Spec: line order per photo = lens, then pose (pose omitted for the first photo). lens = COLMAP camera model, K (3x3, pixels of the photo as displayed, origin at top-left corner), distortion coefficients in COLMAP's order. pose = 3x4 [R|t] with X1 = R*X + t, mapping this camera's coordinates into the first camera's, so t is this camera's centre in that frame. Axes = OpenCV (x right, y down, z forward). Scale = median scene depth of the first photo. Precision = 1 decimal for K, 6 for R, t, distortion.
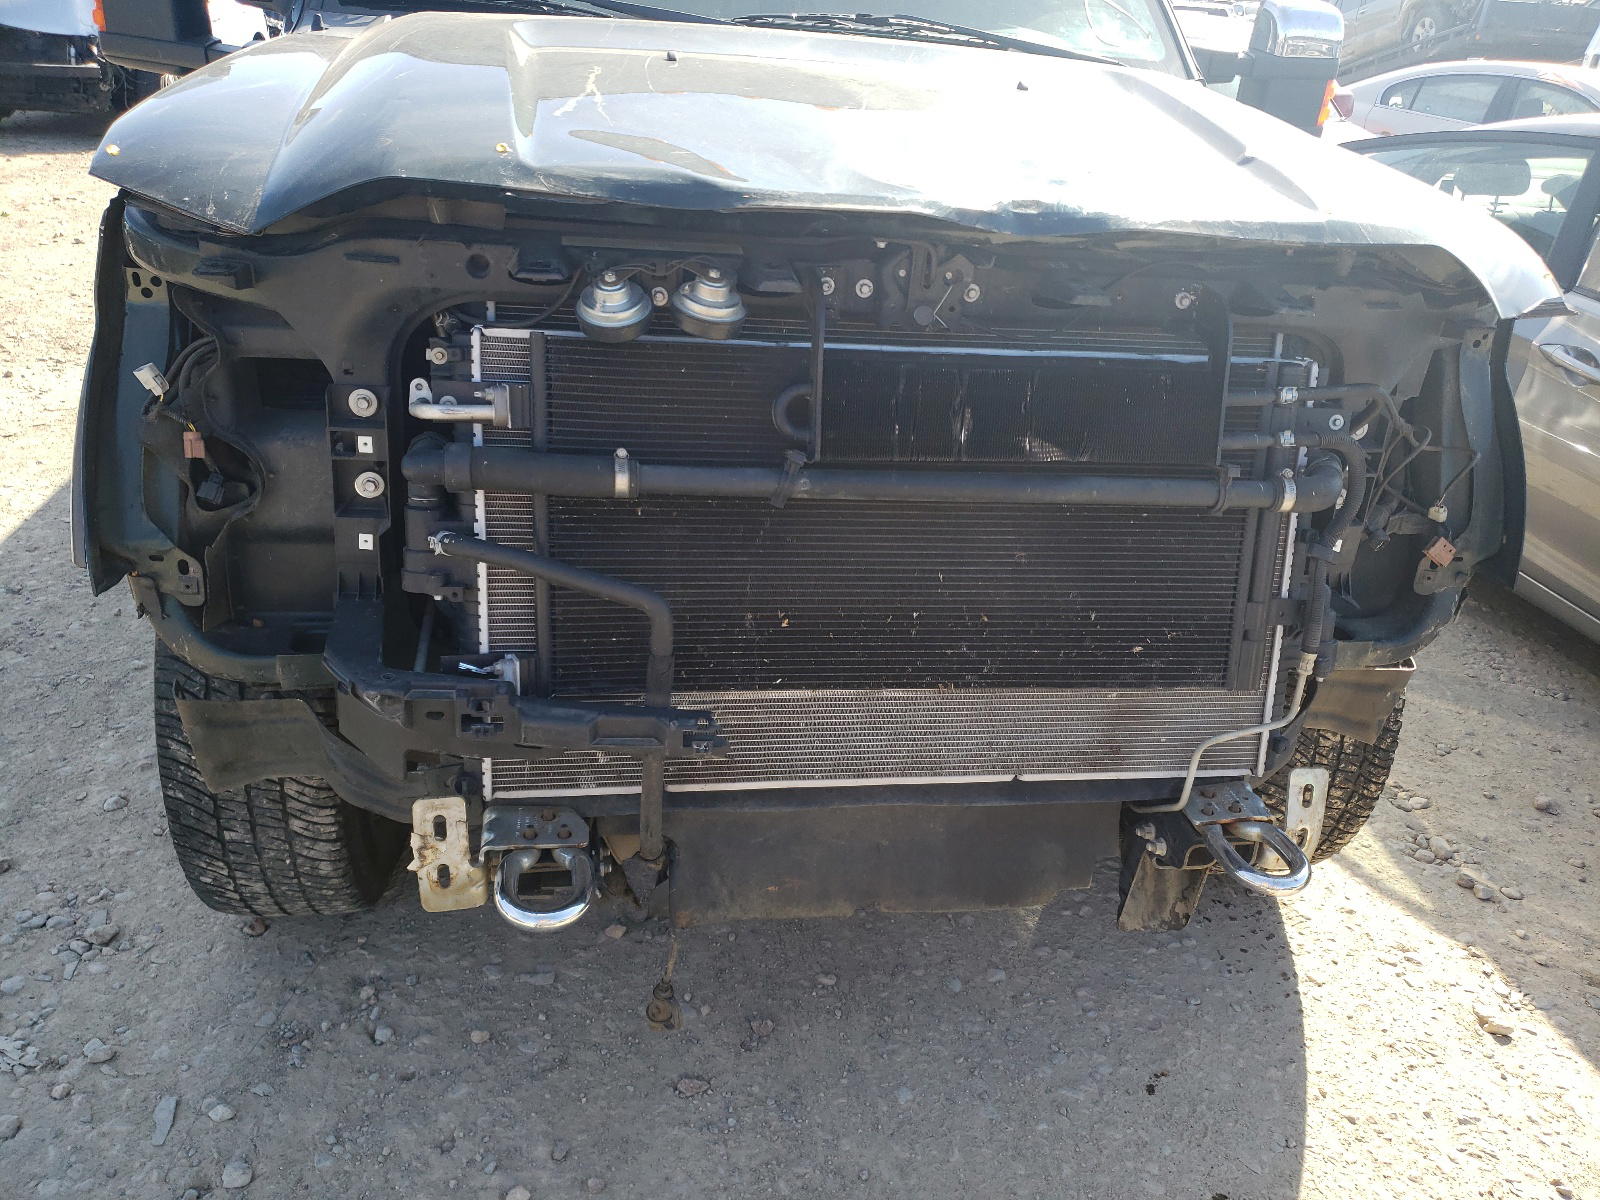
lens RADIAL K [[1219.6, 0, 803.4], [0, 1219.6, 604.4], [0, 0, 1]] dist [-0.003380, 0.005110]
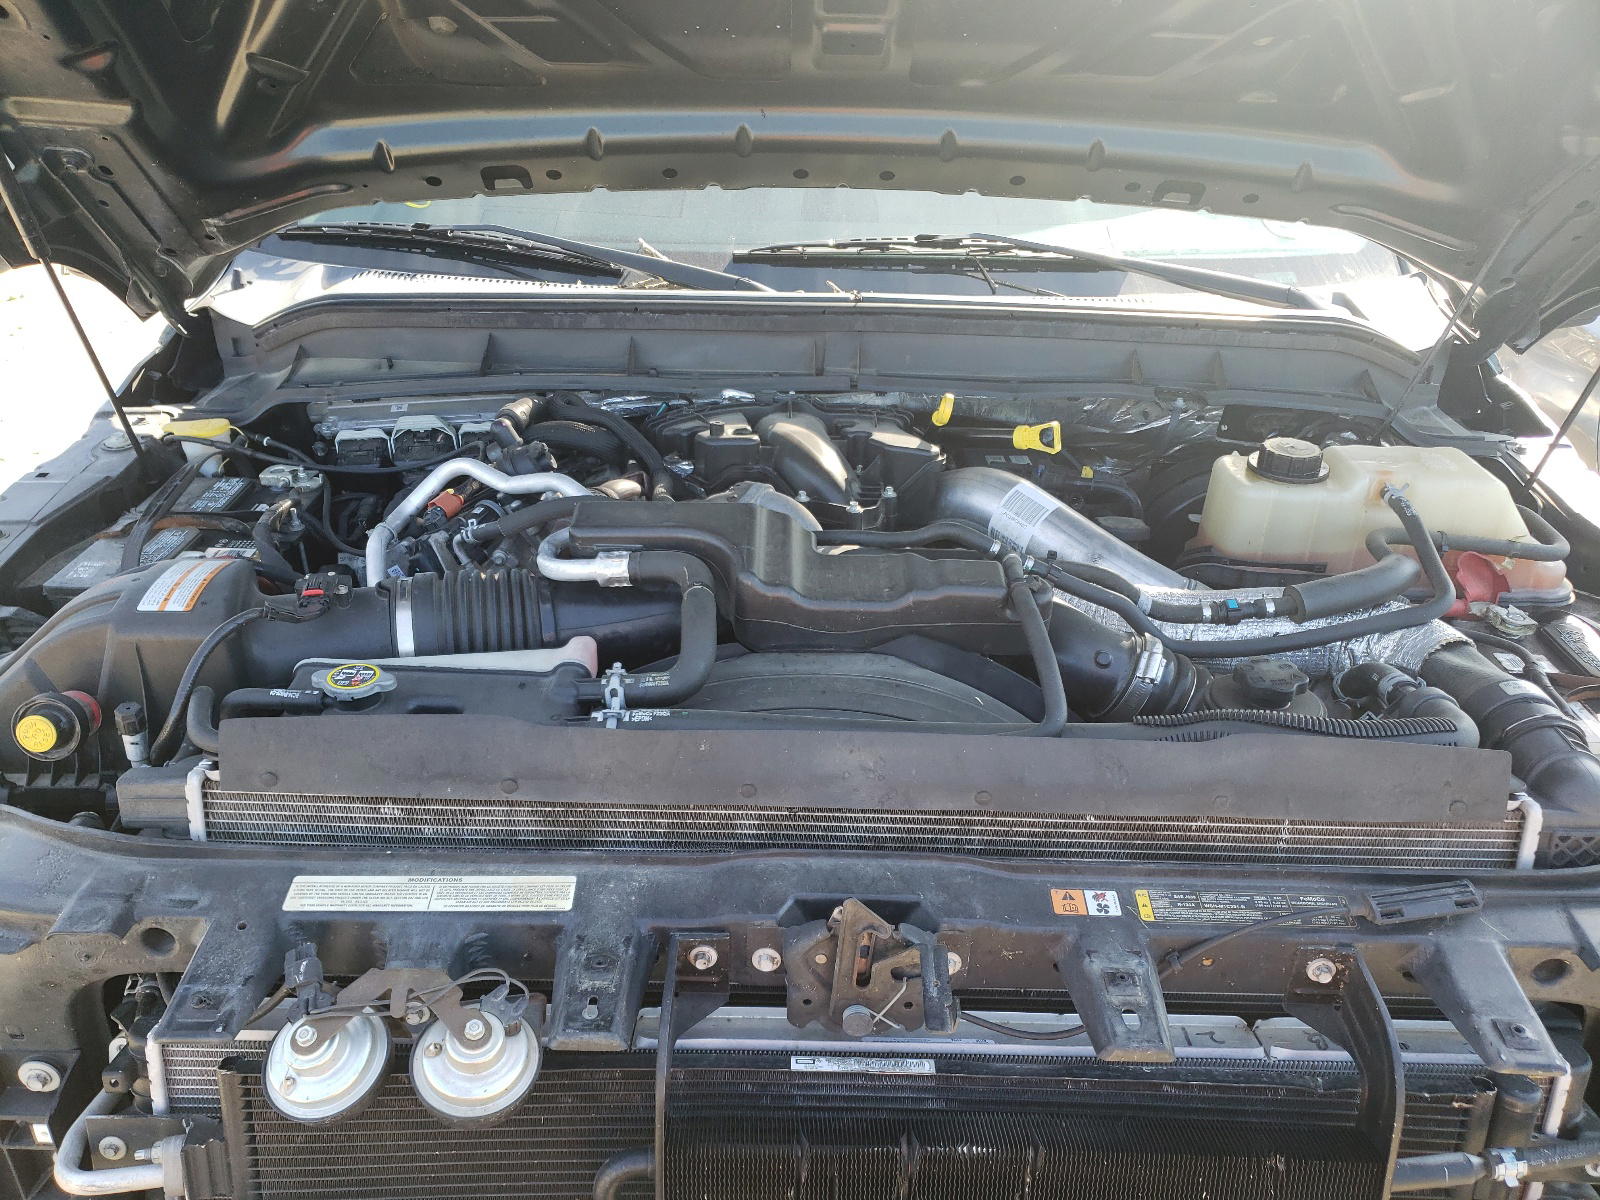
lens RADIAL K [[1219.6, 0, 796.9], [0, 1219.6, 599.6], [0, 0, 1]] dist [-0.003380, 0.005110]
pose [[0.986514, 0.025227, -0.161719, 0.153192], [-0.021280, 0.999433, 0.026092, -0.437541], [0.162286, -0.022299, 0.986492, 0.385974]]
